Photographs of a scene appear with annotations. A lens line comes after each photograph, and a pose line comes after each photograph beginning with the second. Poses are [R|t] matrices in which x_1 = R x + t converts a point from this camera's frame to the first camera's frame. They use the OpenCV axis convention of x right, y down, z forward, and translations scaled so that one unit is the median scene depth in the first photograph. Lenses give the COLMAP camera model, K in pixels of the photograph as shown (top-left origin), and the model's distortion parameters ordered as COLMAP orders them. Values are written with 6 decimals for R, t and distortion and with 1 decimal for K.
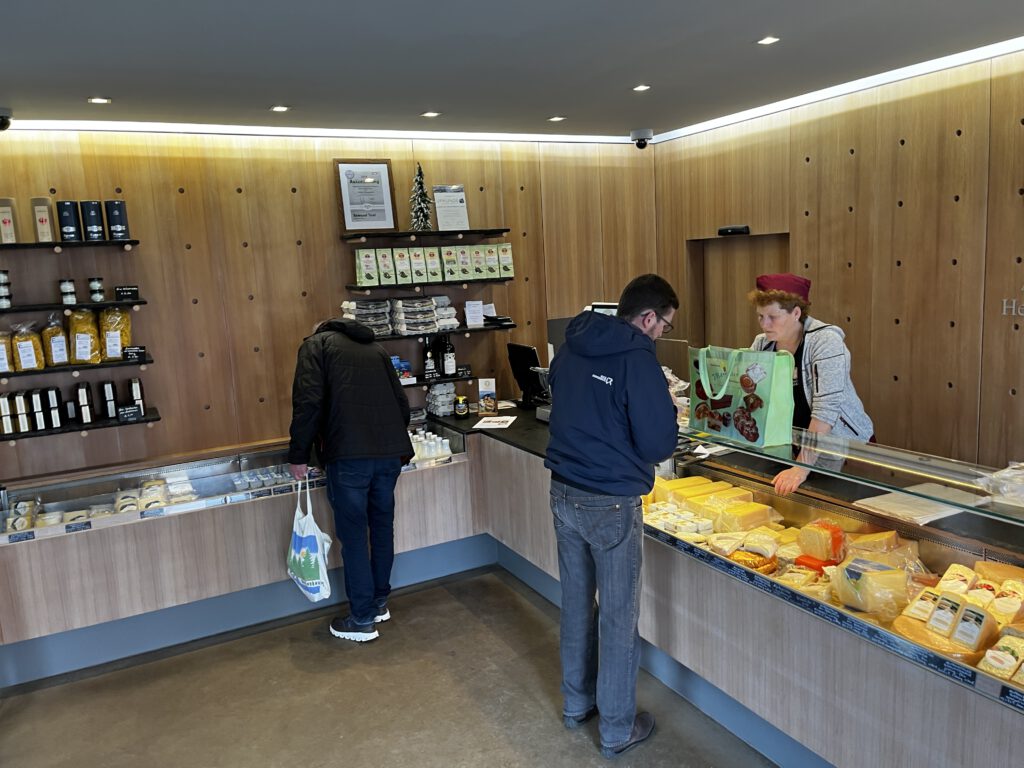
lens RADIAL K [[759.9, 0, 504.5], [0, 759.9, 385.2], [0, 0, 1]] dist [0.021915, -0.048993]
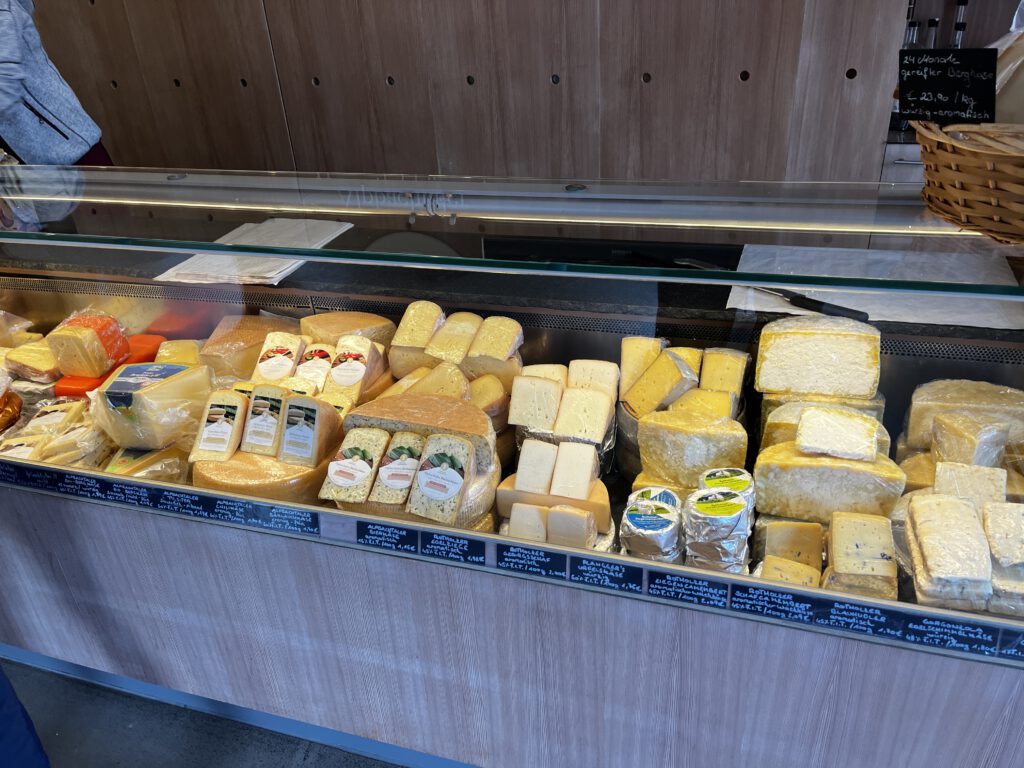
lens RADIAL K [[759.9, 0, 514.1], [0, 759.9, 384.6], [0, 0, 1]] dist [0.021915, -0.048993]
pose [[0.694325, -0.332040, 0.638484, 0.312363], [0.124277, 0.929193, 0.348075, 0.076166], [-0.708849, -0.162328, 0.686427, 0.404550]]
